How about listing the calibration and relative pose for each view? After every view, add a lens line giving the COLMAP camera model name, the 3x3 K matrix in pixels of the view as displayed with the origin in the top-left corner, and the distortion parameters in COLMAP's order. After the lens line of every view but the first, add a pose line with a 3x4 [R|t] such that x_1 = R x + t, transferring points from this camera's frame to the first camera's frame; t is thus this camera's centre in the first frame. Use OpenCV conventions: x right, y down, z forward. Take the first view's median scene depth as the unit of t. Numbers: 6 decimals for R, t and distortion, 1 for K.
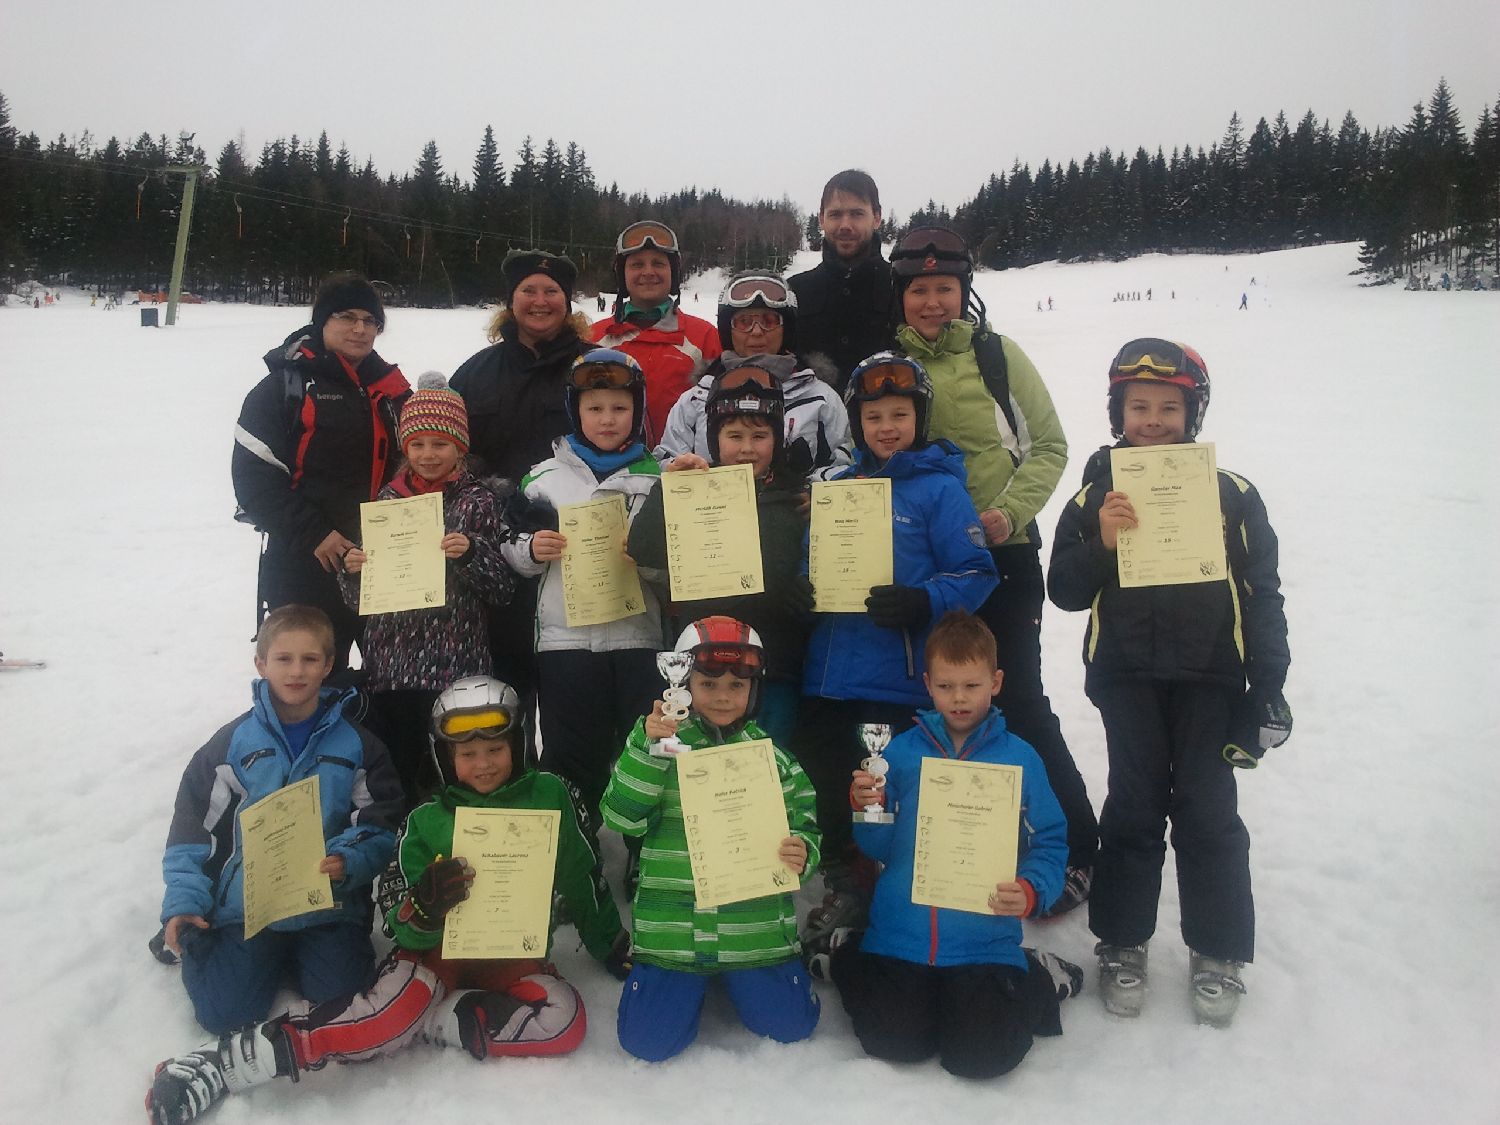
lens RADIAL K [[1738.4, 0, 750.0], [0, 1738.4, 562.5], [0, 0, 1]] dist [-0.002756, -0.046165]
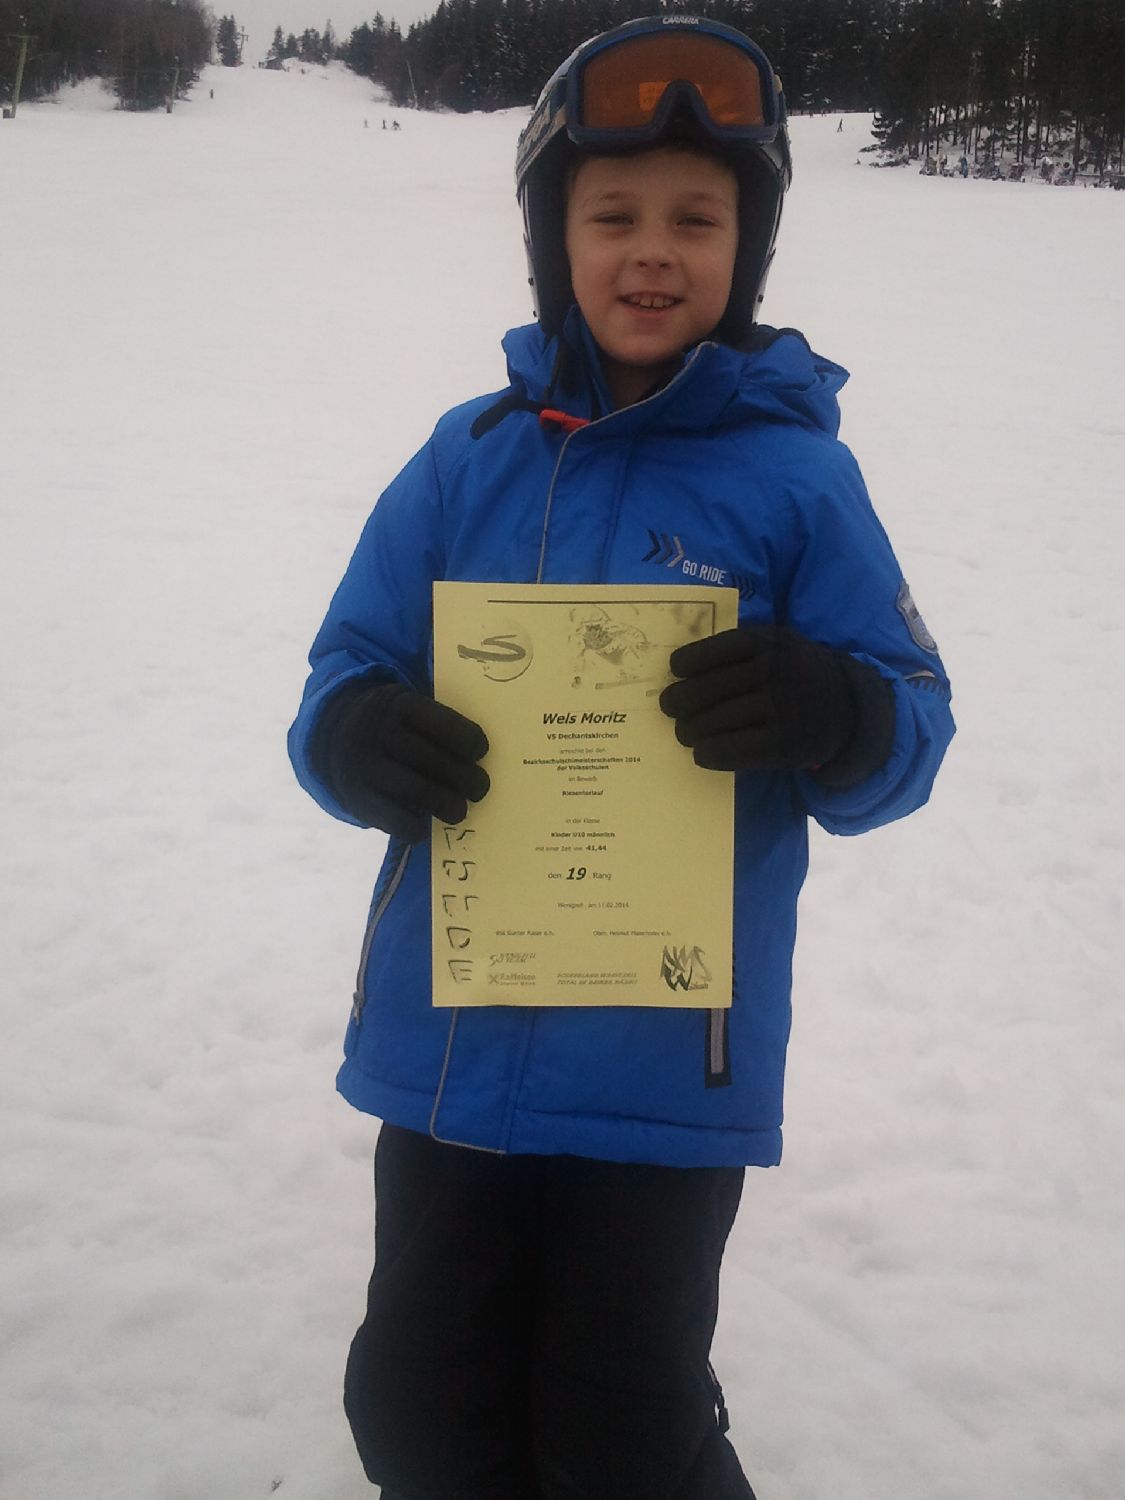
lens RADIAL K [[1797.6, 0, 596.2], [0, 1797.6, 713.1], [0, 0, 1]] dist [0.114886, -0.291708]
pose [[0.970303, -0.002923, 0.241875, -0.001145], [-0.030399, 0.990526, 0.133916, -0.030107], [-0.239975, -0.137291, 0.961022, 0.604640]]
